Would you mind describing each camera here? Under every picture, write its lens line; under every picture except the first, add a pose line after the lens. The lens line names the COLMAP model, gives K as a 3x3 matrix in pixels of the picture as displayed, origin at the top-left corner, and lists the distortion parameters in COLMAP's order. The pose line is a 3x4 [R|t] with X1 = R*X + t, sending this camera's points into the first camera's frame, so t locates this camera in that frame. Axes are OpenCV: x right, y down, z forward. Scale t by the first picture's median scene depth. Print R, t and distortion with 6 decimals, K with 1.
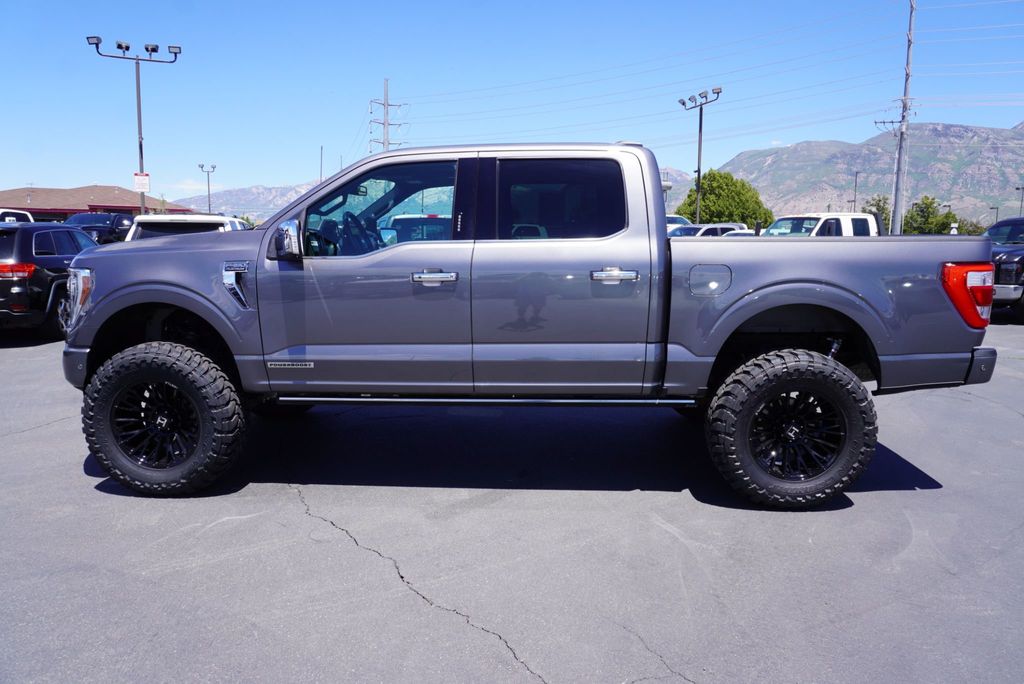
lens RADIAL K [[673.7, 0, 507.1], [0, 673.7, 340.7], [0, 0, 1]] dist [-0.027167, 0.021139]
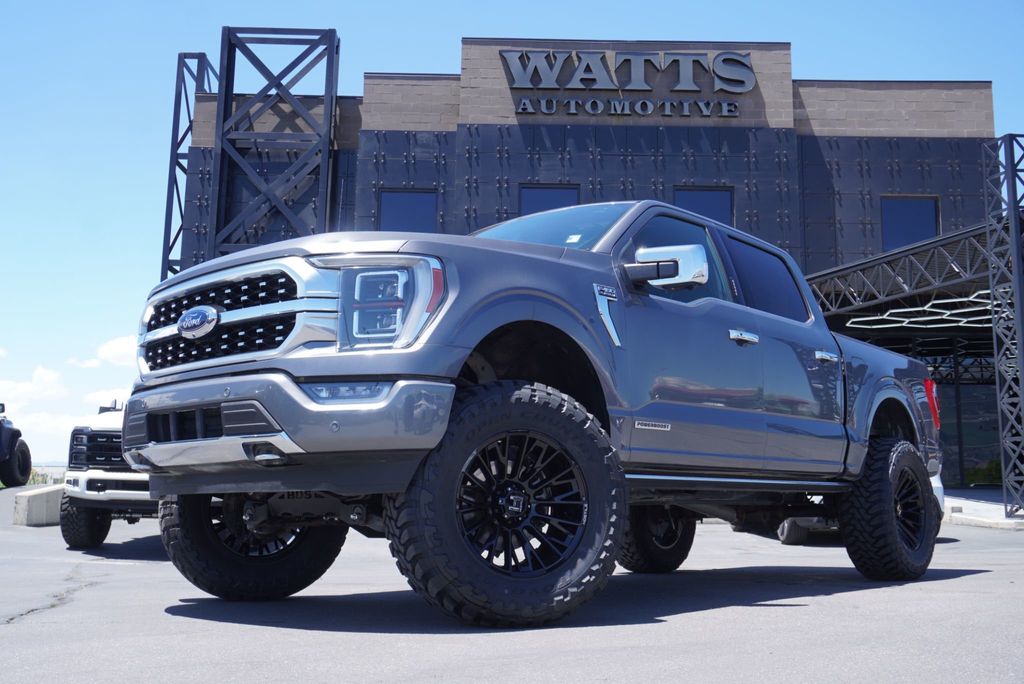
lens RADIAL K [[1004.7, 0, 511.4], [0, 1004.7, 339.9], [0, 0, 1]] dist [0.014815, 0.000000]
pose [[0.618622, 0.135796, 0.773865, -1.264813], [0.116864, 0.958091, -0.261543, 0.213402], [-0.776949, 0.252233, 0.576826, 0.412221]]
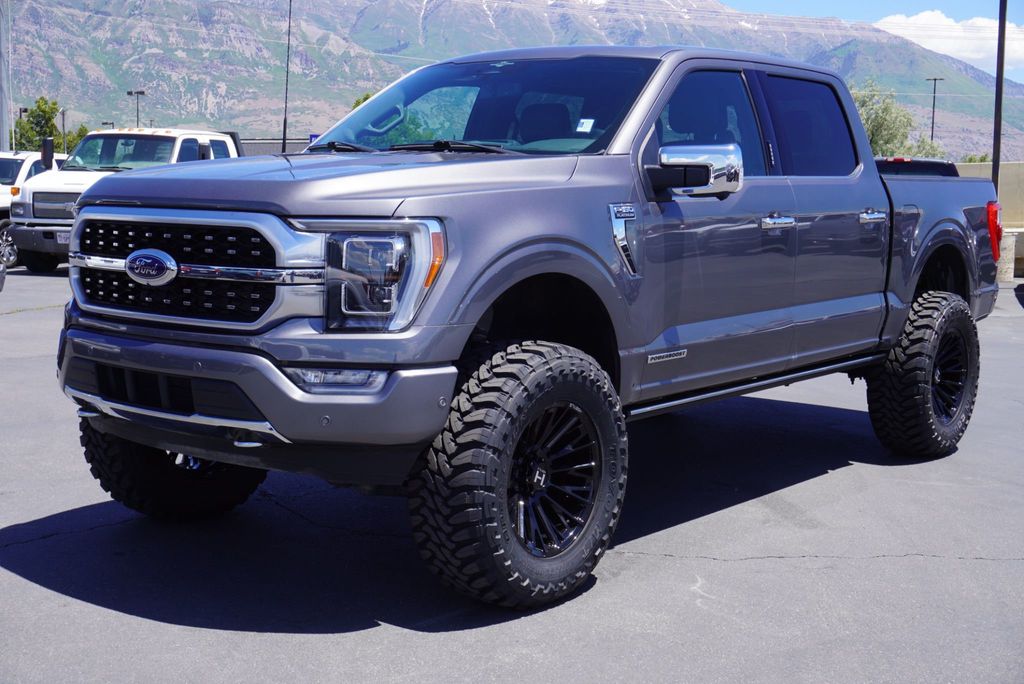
lens RADIAL K [[1340.6, 0, 509.2], [0, 1340.6, 332.9], [0, 0, 1]] dist [0.015537, 0.000000]
pose [[0.580011, -0.077965, 0.810869, -1.434696], [0.101198, 0.994595, 0.023244, -0.033157], [-0.808298, 0.068577, 0.584766, 0.319537]]
